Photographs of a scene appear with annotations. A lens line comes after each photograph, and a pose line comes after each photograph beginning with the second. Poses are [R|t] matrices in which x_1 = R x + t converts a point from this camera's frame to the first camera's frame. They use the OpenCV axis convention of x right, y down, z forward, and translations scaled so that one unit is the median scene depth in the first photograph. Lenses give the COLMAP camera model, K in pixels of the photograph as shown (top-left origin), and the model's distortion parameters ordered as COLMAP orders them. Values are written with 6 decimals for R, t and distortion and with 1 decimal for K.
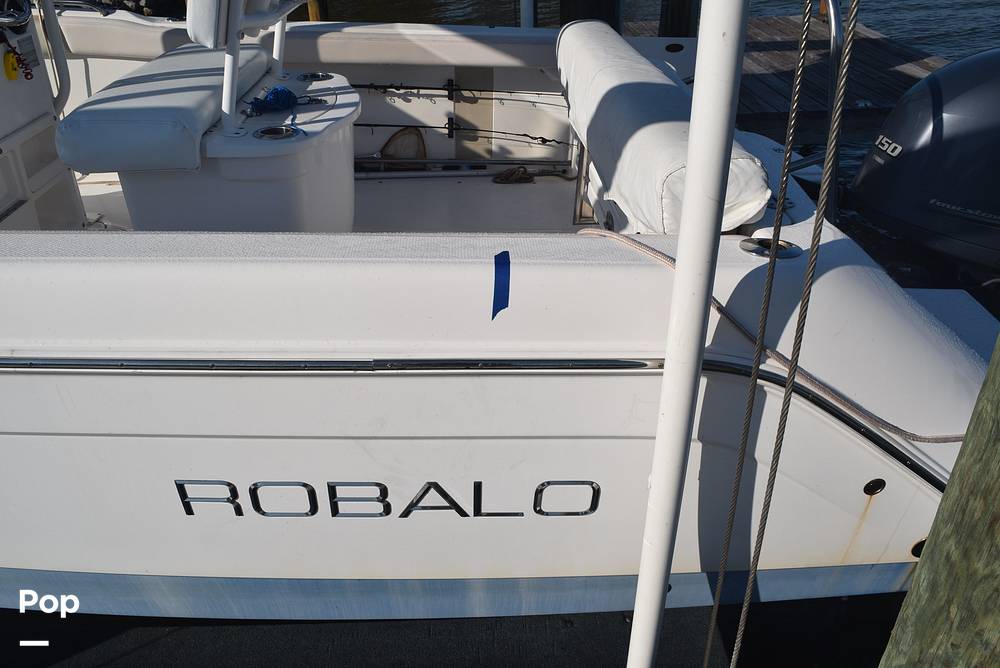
lens RADIAL K [[790.7, 0, 498.0], [0, 790.7, 333.3], [0, 0, 1]] dist [-0.096629, 0.026318]
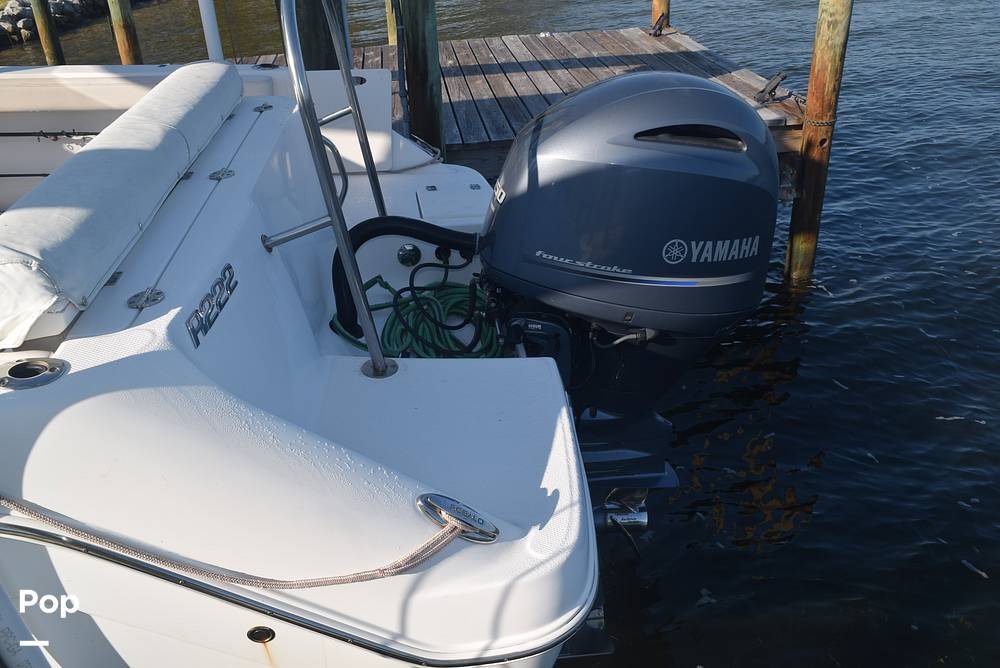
lens RADIAL K [[790.7, 0, 499.5], [0, 790.7, 333.2], [0, 0, 1]] dist [-0.096629, 0.026318]
pose [[0.997204, -0.036619, 0.065137, 0.451012], [0.037365, 0.999249, -0.010268, -0.071292], [-0.064712, 0.012673, 0.997824, 0.093019]]
